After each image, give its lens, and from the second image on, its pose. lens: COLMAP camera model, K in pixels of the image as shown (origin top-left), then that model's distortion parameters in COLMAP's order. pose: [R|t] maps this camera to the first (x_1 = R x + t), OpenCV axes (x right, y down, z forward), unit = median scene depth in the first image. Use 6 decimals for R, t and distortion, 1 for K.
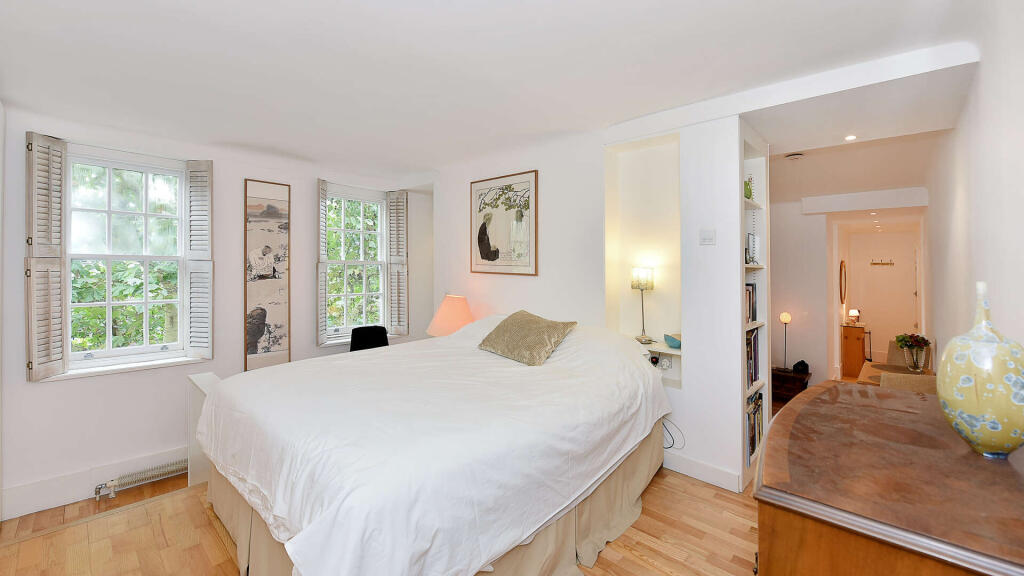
lens RADIAL K [[423.1, 0, 510.6], [0, 423.1, 258.7], [0, 0, 1]] dist [-0.001062, -0.000189]
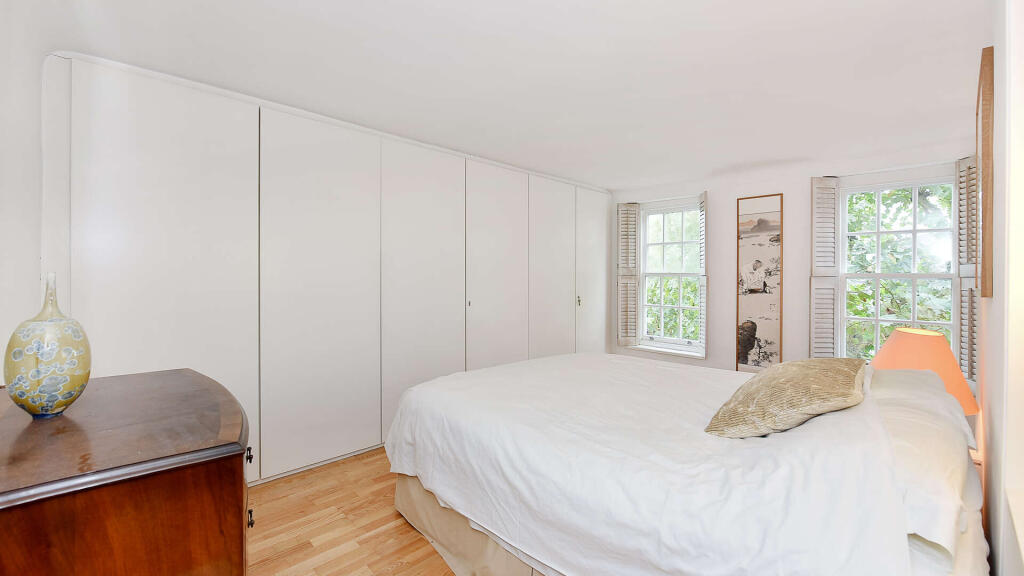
lens RADIAL K [[416.4, 0, 512.0], [0, 416.4, 288.0], [0, 0, 1]] dist [-0.001270, -0.000274]
pose [[-0.064265, 0.012257, -0.997858, 0.453848], [0.009270, 0.999889, 0.011685, 0.018780], [0.997890, -0.008499, -0.064372, 0.488154]]
